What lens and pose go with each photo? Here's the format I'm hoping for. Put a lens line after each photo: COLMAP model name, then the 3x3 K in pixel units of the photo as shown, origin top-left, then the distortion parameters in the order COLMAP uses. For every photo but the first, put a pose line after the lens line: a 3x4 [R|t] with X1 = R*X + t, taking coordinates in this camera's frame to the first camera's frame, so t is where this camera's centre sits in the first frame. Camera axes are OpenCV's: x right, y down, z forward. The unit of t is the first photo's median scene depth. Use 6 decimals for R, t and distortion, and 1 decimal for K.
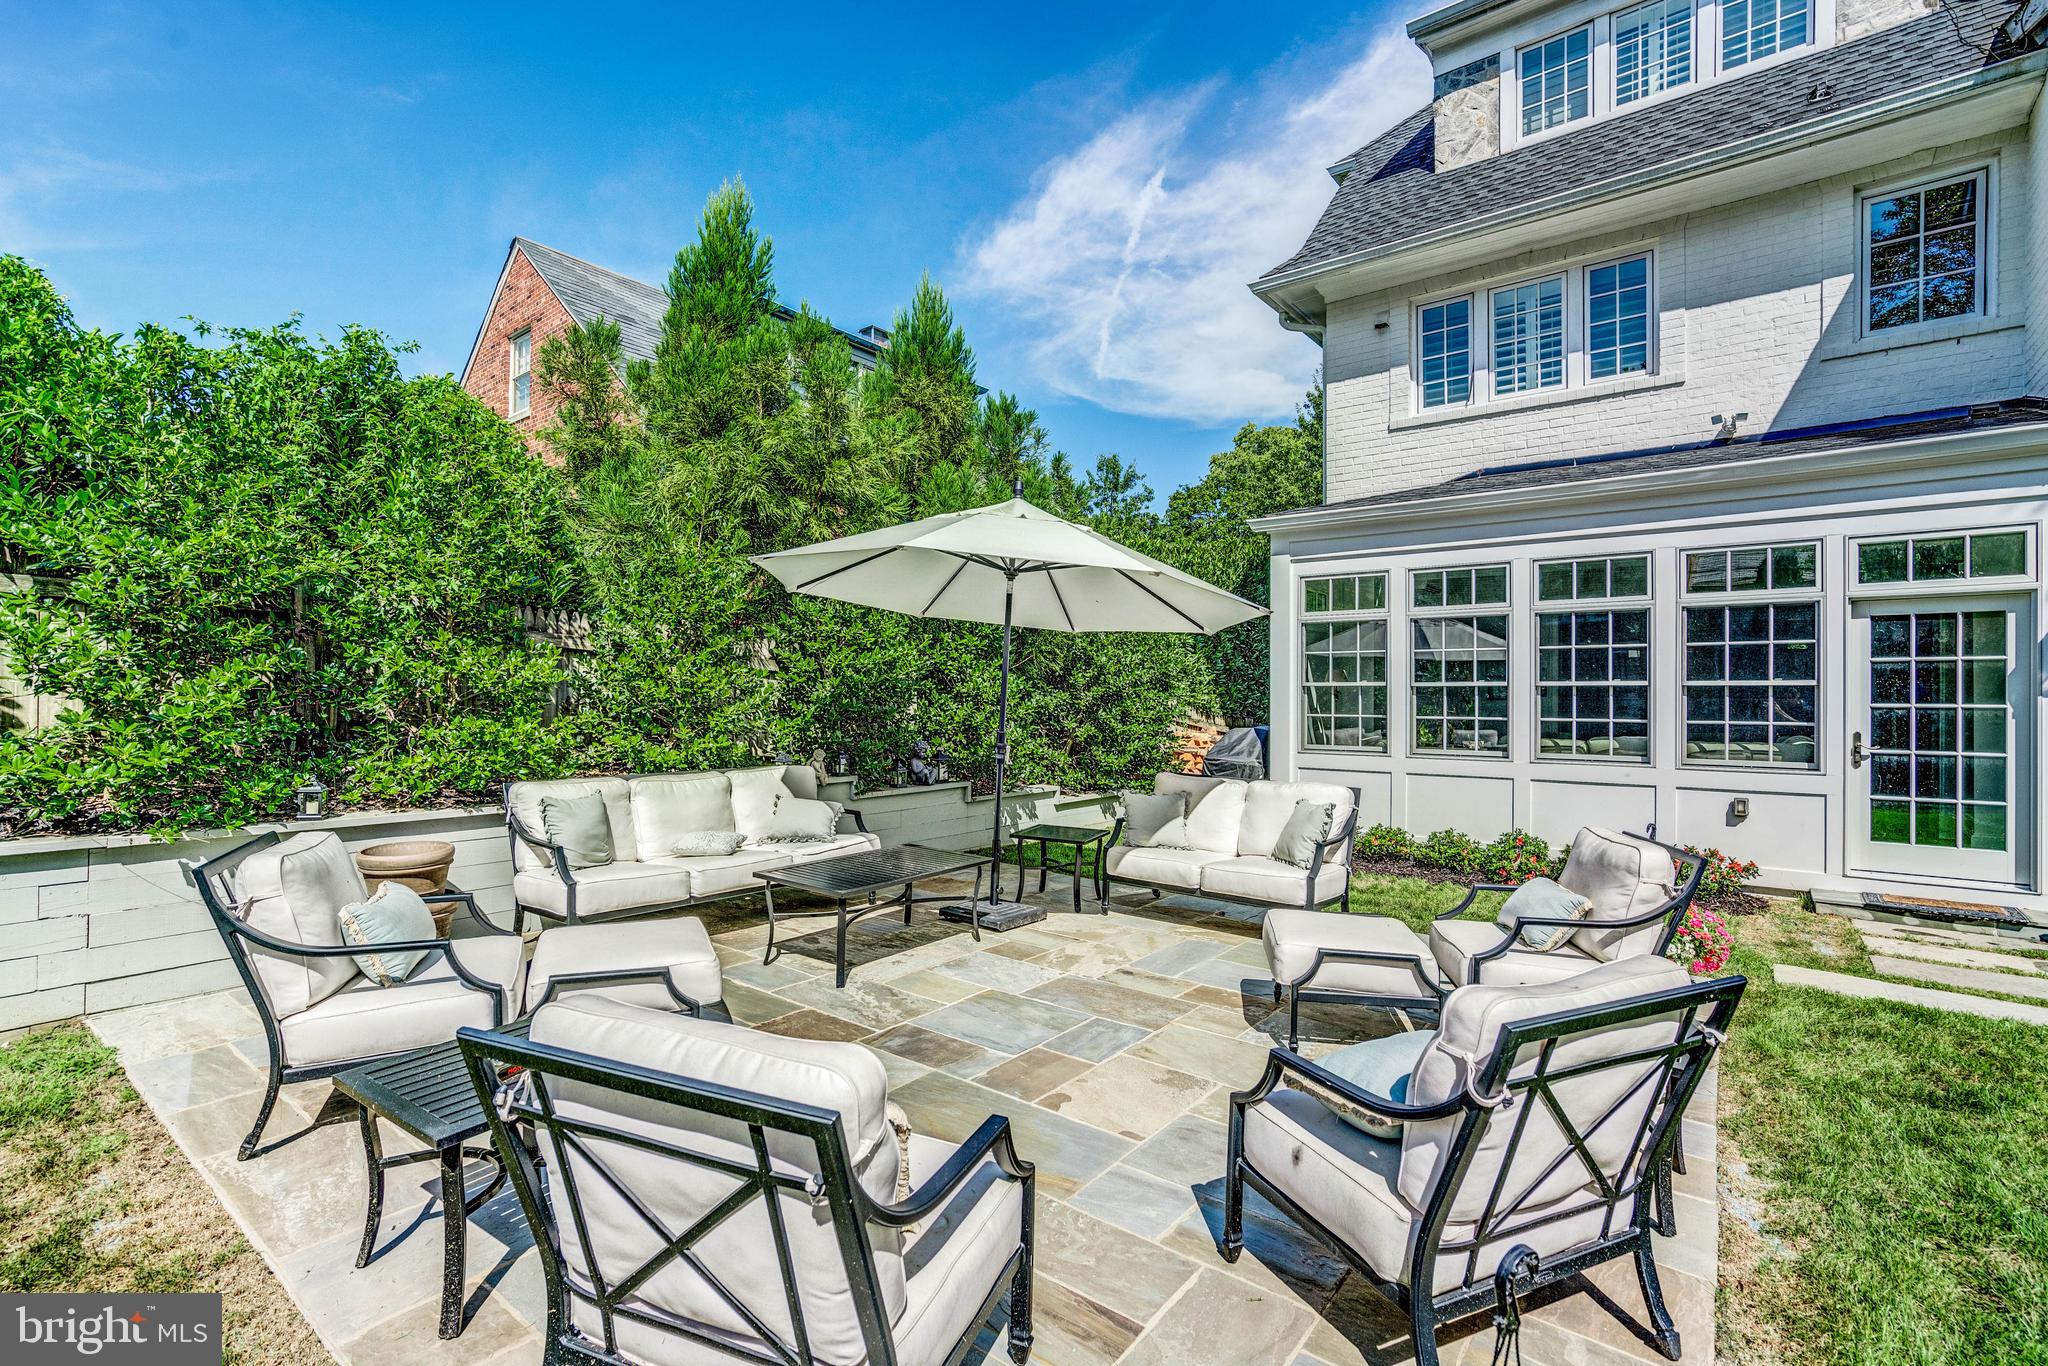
lens RADIAL K [[950.9, 0, 1000.8], [0, 950.9, 694.5], [0, 0, 1]] dist [-0.044883, 0.022036]
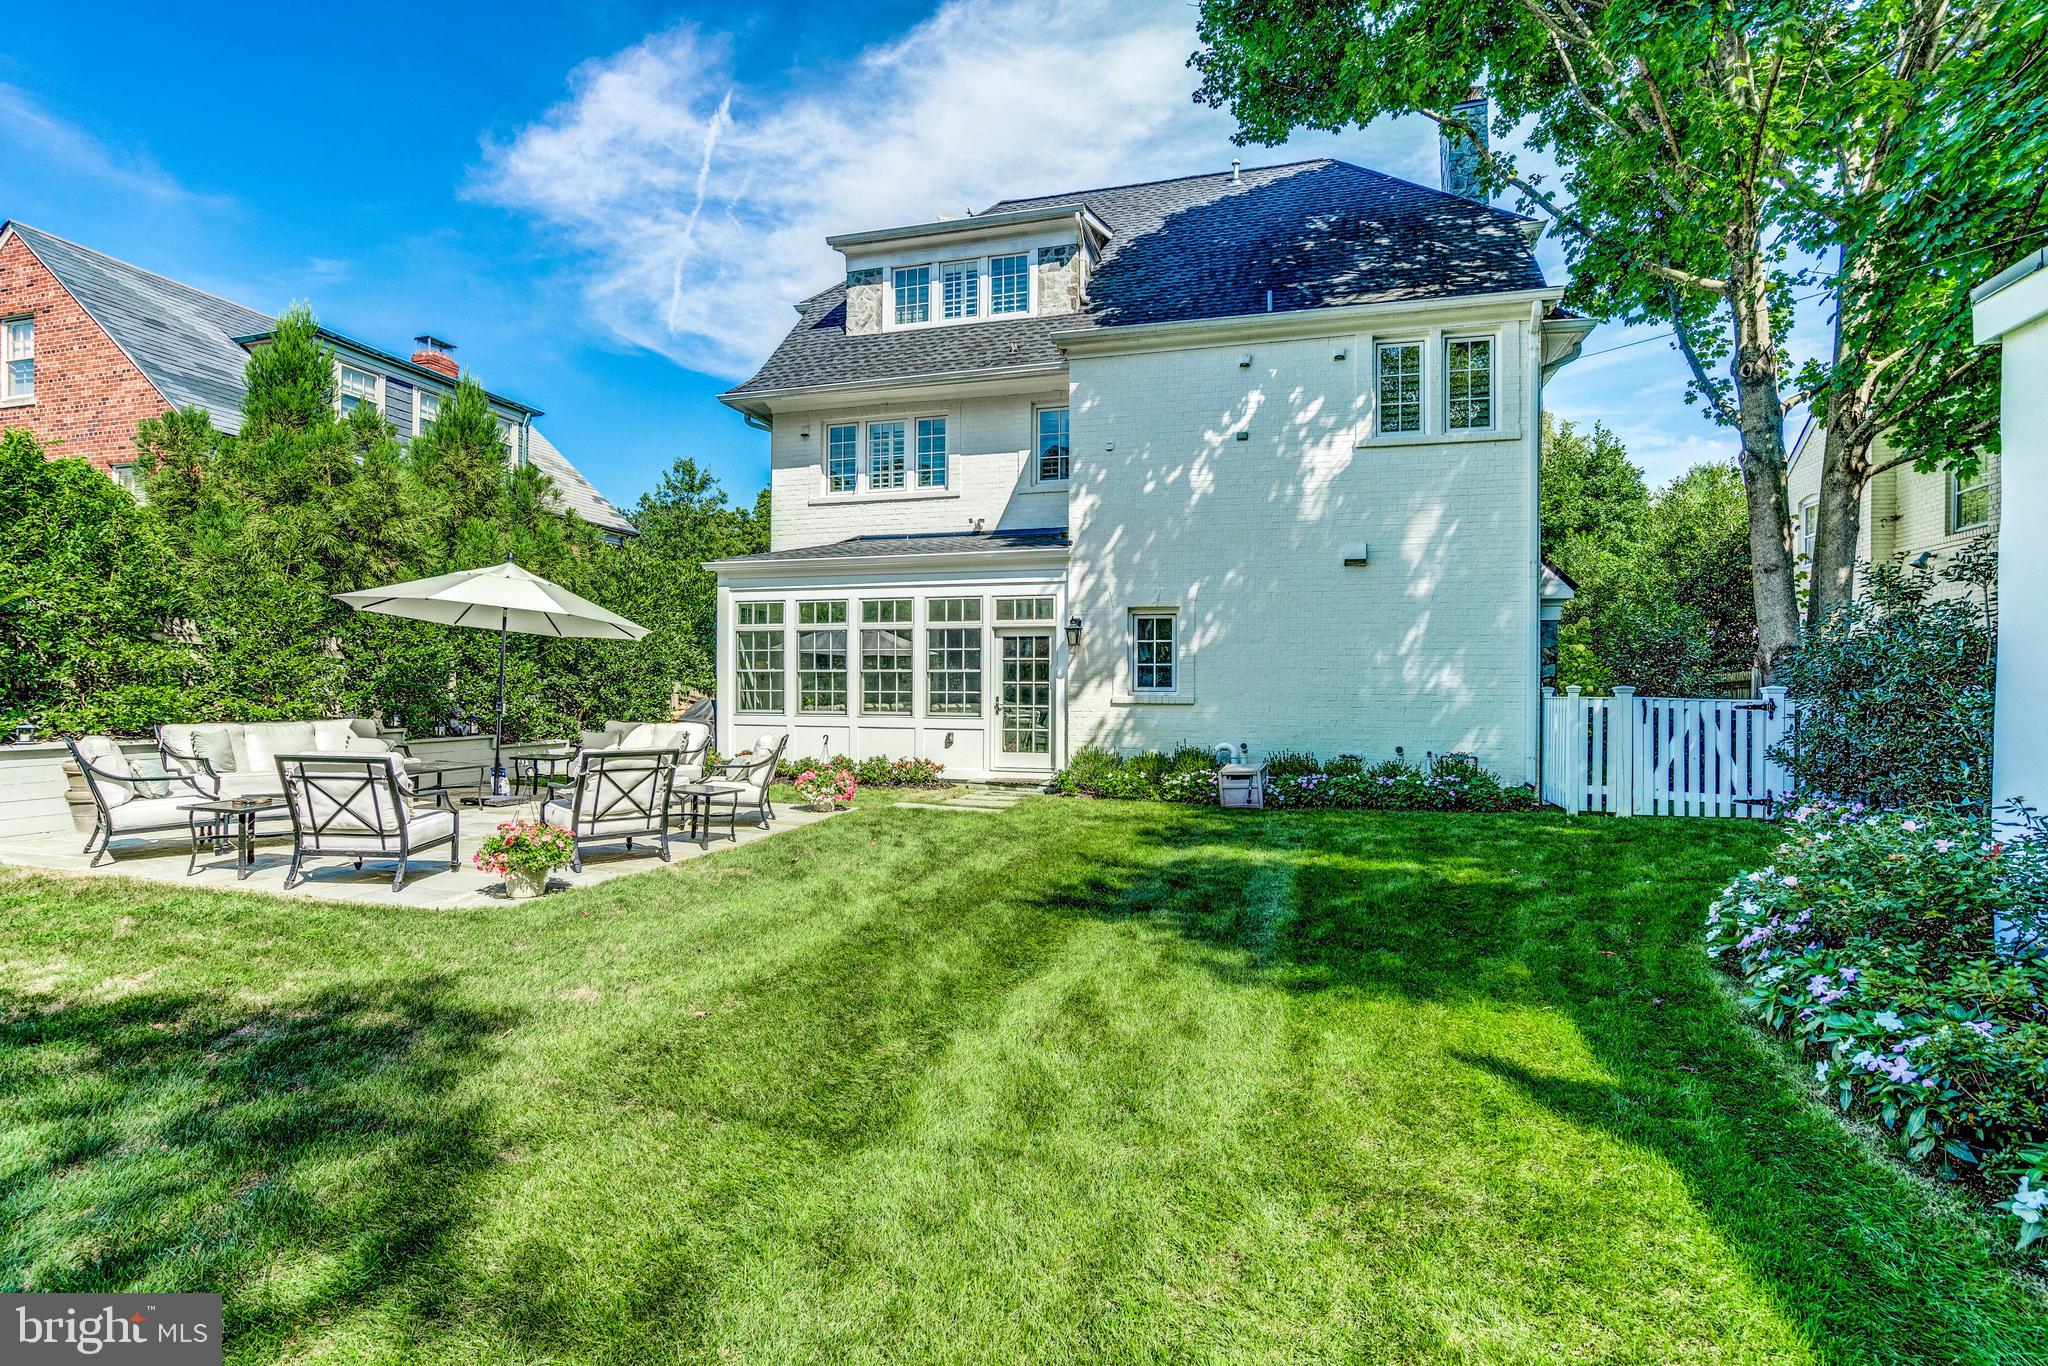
lens RADIAL K [[987.3, 0, 1027.4], [0, 987.3, 689.5], [0, 0, 1]] dist [-0.049306, 0.032171]
pose [[0.918045, -0.000983, 0.396475, 0.124982], [-0.001059, 0.999987, 0.004930, 0.012459], [-0.396475, -0.004946, 0.918032, -0.715206]]
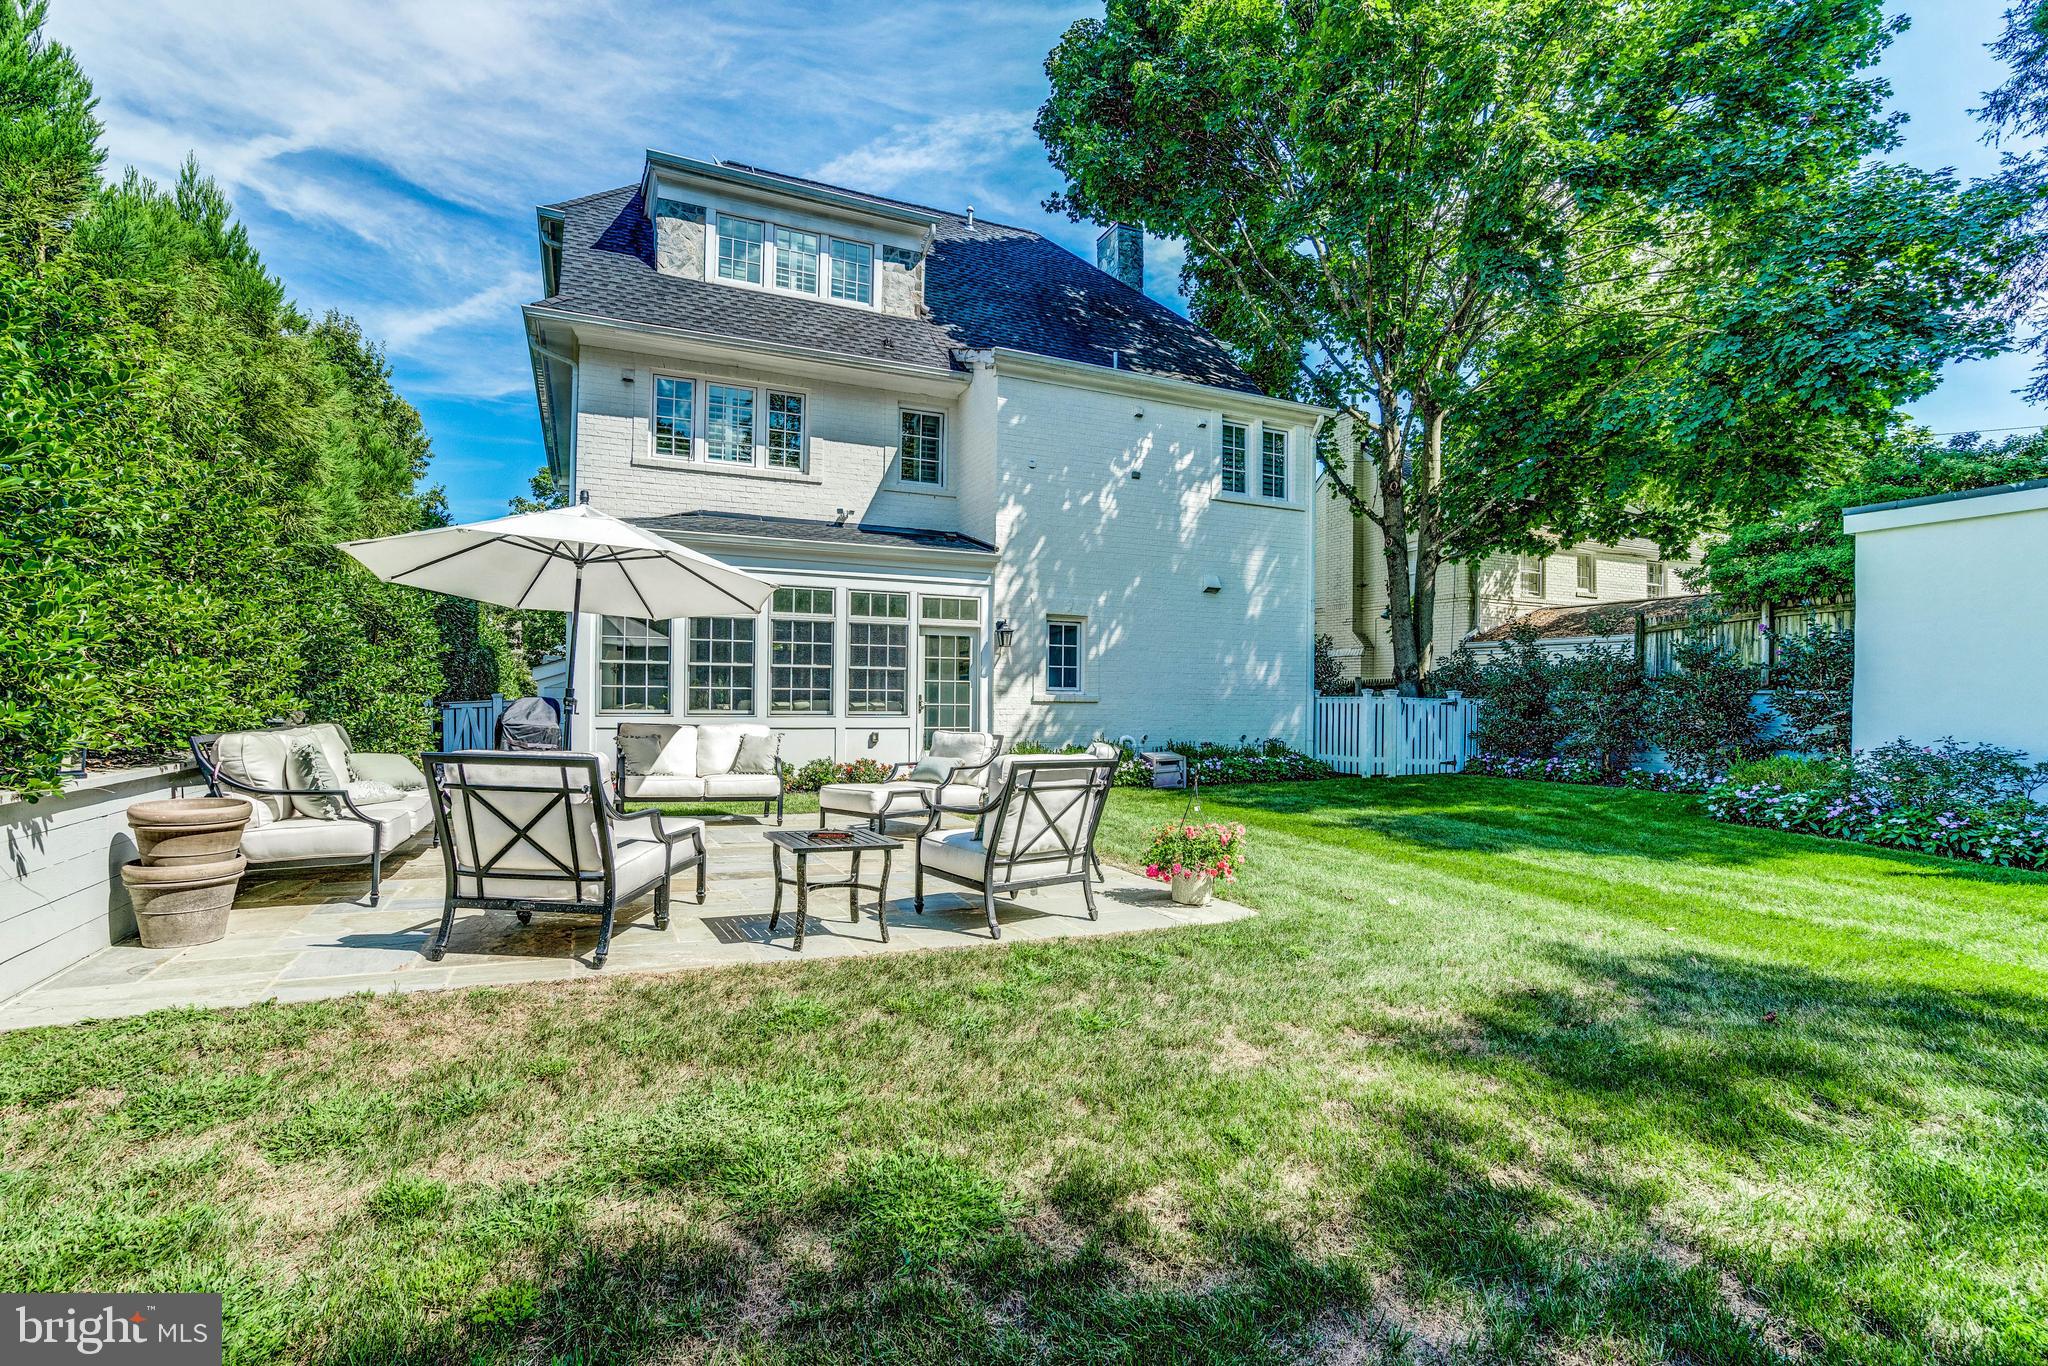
lens RADIAL K [[956.4, 0, 1038.9], [0, 956.4, 689.4], [0, 0, 1]] dist [-0.029431, 0.000074]
pose [[0.432514, 0.007775, 0.901594, -0.595066], [-0.010570, 0.999938, -0.003553, 0.026662], [-0.901565, -0.007993, 0.432570, -0.064633]]
